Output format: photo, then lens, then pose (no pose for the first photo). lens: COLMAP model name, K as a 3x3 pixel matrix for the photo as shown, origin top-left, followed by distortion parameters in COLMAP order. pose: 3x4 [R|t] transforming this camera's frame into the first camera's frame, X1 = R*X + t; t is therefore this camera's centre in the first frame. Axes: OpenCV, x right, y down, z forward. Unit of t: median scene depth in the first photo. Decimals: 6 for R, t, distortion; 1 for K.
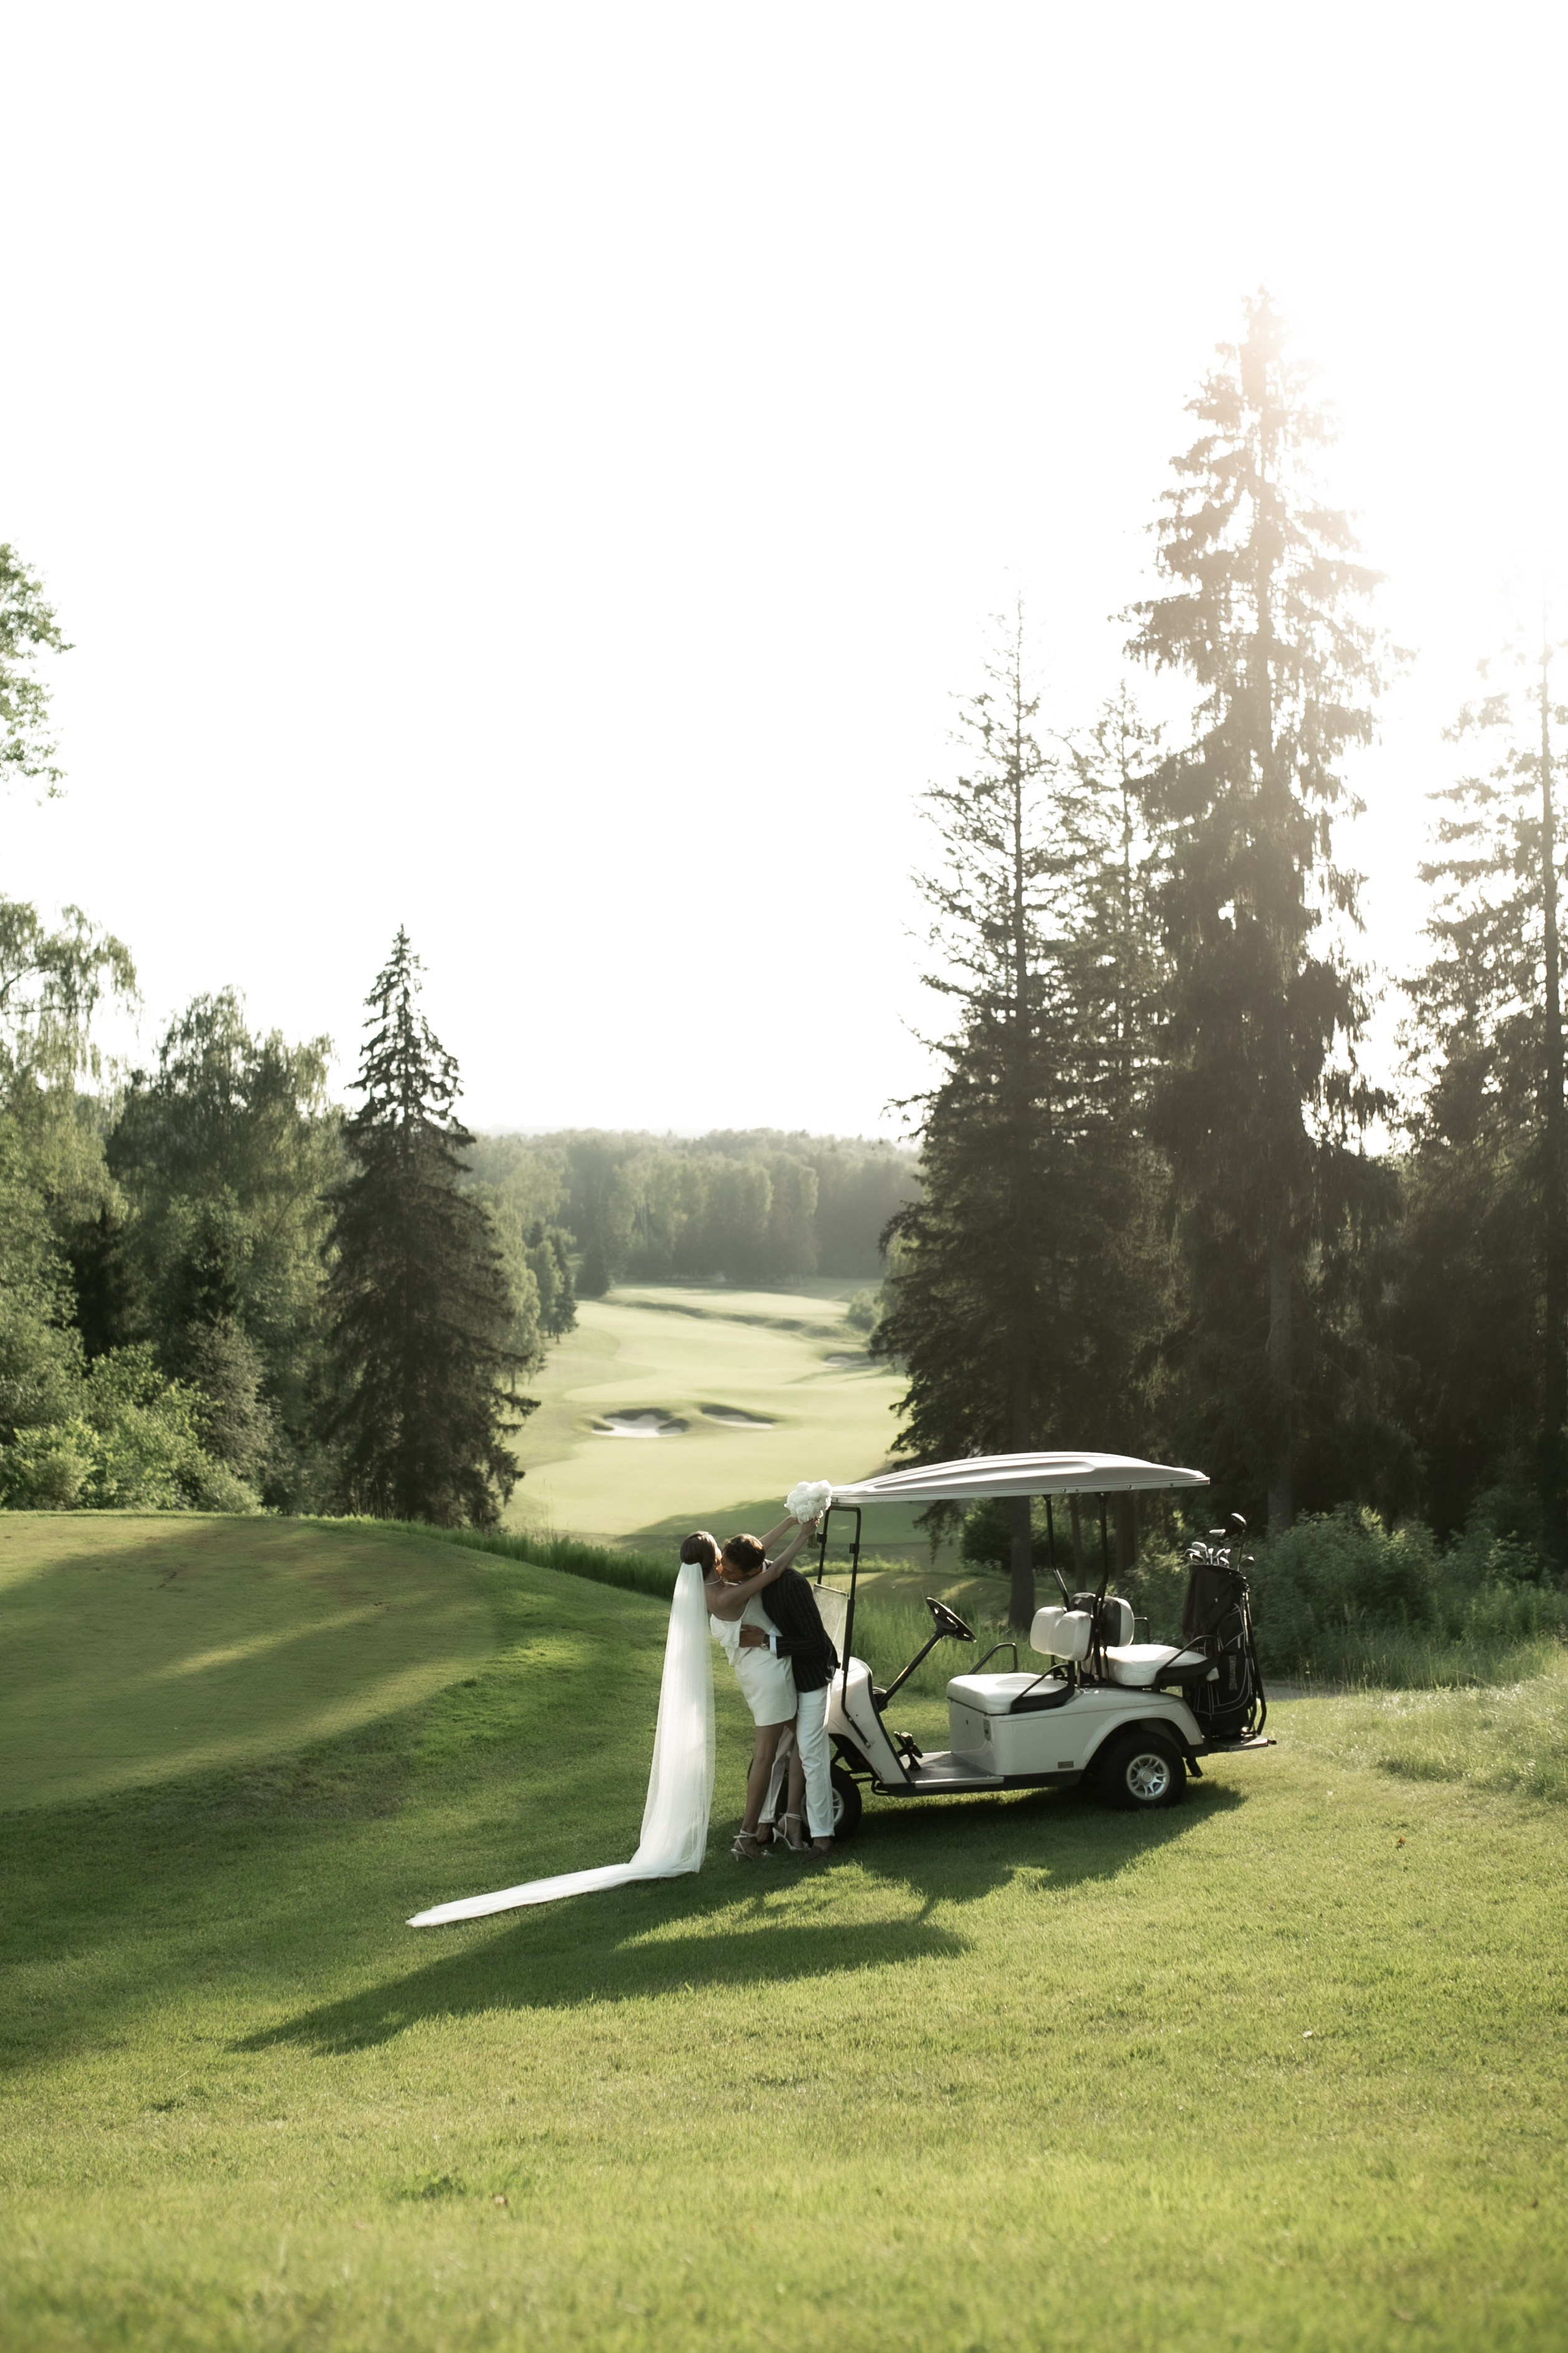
lens RADIAL K [[2299.6, 0, 784.0], [0, 2299.6, 1176.5], [0, 0, 1]] dist [-0.036620, 0.007472]
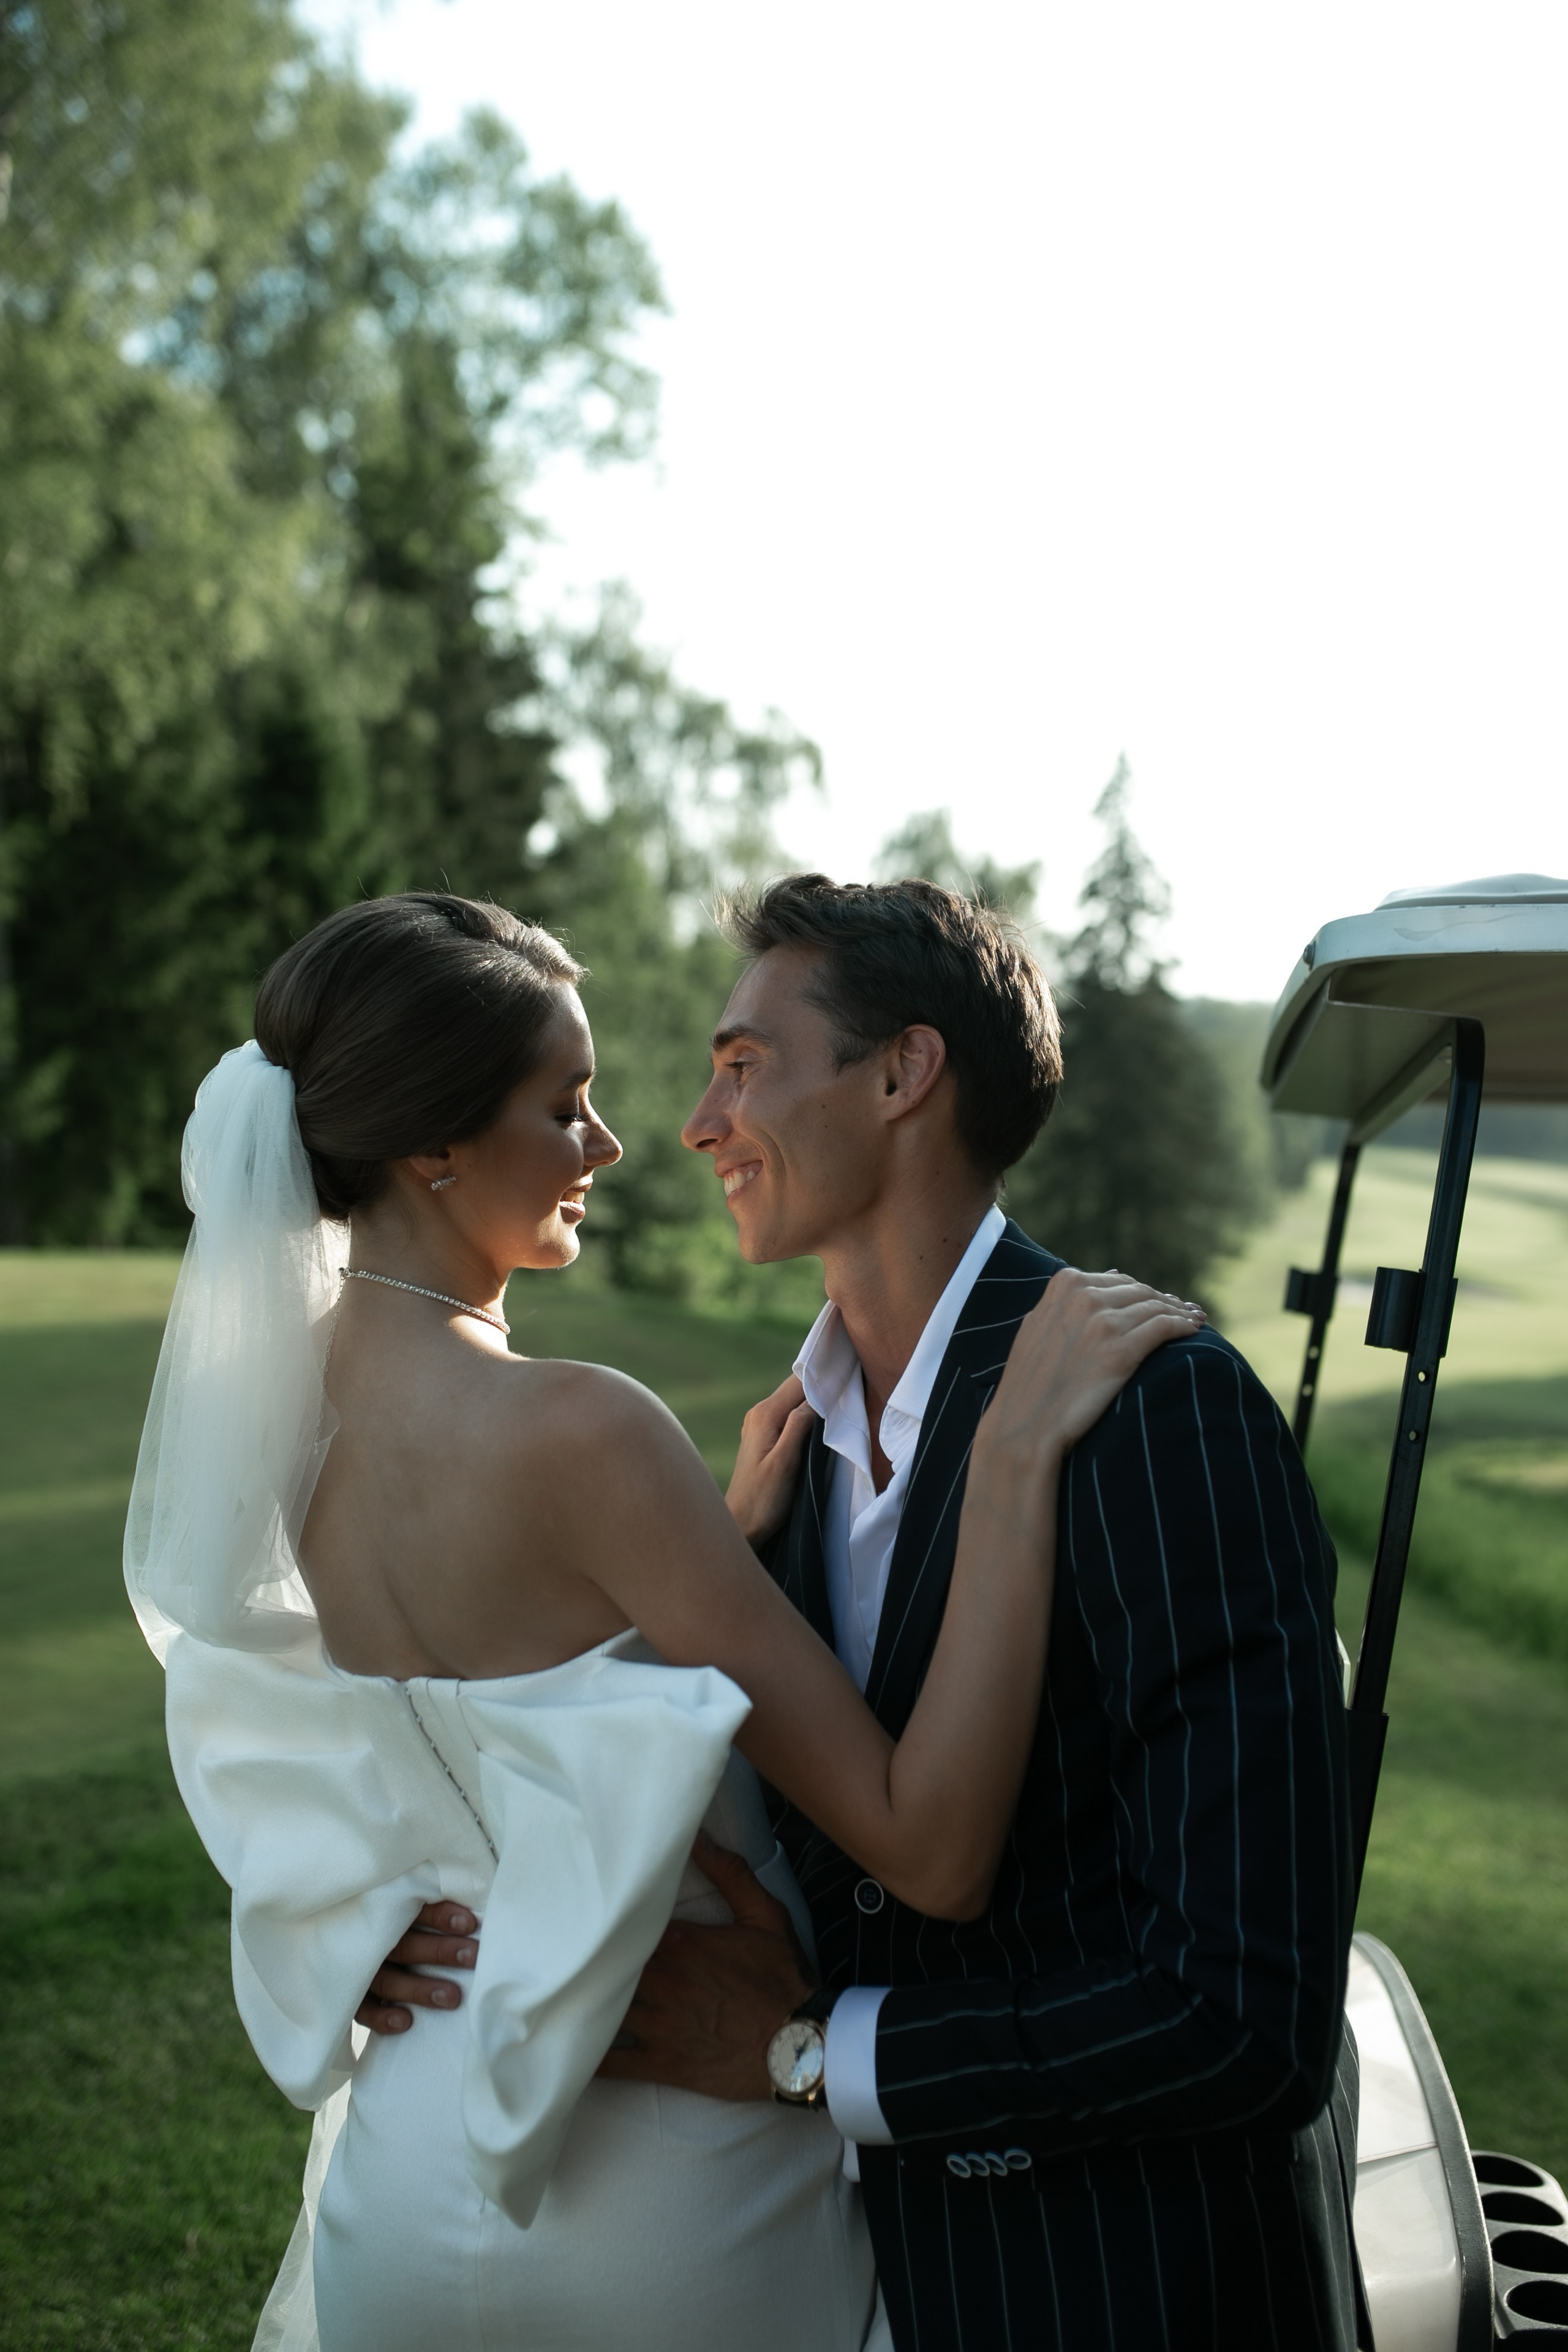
lens RADIAL K [[2240.4, 0, 793.6], [0, 2240.4, 1208.3], [0, 0, 1]] dist [-0.039943, 0.000329]
pose [[0.947228, 0.056124, -0.315609, 0.005328], [-0.032439, 0.996282, 0.079808, 0.018423], [0.318914, -0.065358, 0.945527, 0.107057]]
